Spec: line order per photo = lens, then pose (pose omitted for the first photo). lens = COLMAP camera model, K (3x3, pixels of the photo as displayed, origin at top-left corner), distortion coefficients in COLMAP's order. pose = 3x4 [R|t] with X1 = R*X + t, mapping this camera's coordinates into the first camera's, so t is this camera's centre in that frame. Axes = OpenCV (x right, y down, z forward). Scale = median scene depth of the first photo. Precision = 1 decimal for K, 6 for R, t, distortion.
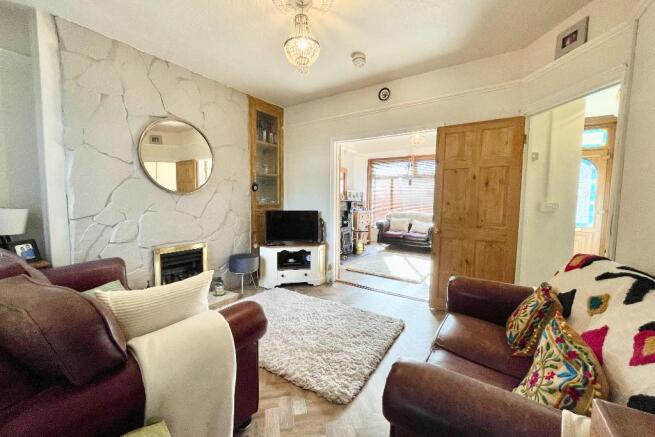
lens RADIAL K [[265.0, 0, 329.5], [0, 265.0, 219.0], [0, 0, 1]] dist [0.000758, -0.000686]
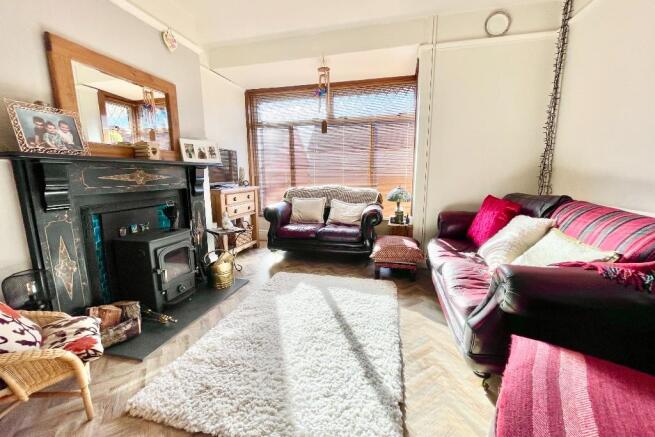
lens RADIAL K [[265.0, 0, 330.1], [0, 265.0, 217.5], [0, 0, 1]] dist [0.000758, -0.000686]
pose [[0.941221, -0.071972, 0.330035, 0.128944], [0.042518, 0.994509, 0.095620, -0.014944], [-0.335105, -0.075967, 0.939113, 0.484656]]
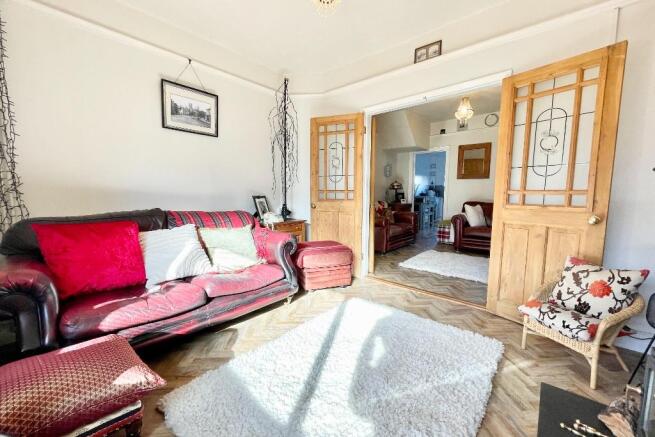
lens RADIAL K [[265.0, 0, 328.2], [0, 265.0, 219.0], [0, 0, 1]] dist [0.000758, -0.000686]
pose [[-0.990853, -0.028142, 0.131979, 0.193726], [-0.005076, 0.985094, 0.171945, -0.047606], [-0.134850, 0.169702, -0.976226, 0.977403]]
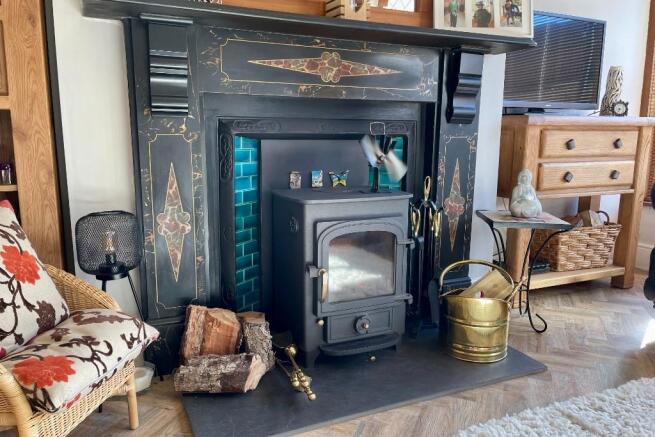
lens RADIAL K [[497.2, 0, 327.3], [0, 497.2, 218.9], [0, 0, 1]] dist [0.046851, -0.007786]
pose [[0.842468, 0.084651, -0.532055, 0.177972], [-0.036993, 0.994337, 0.099626, 0.014719], [0.537475, -0.064249, 0.840828, 0.621908]]
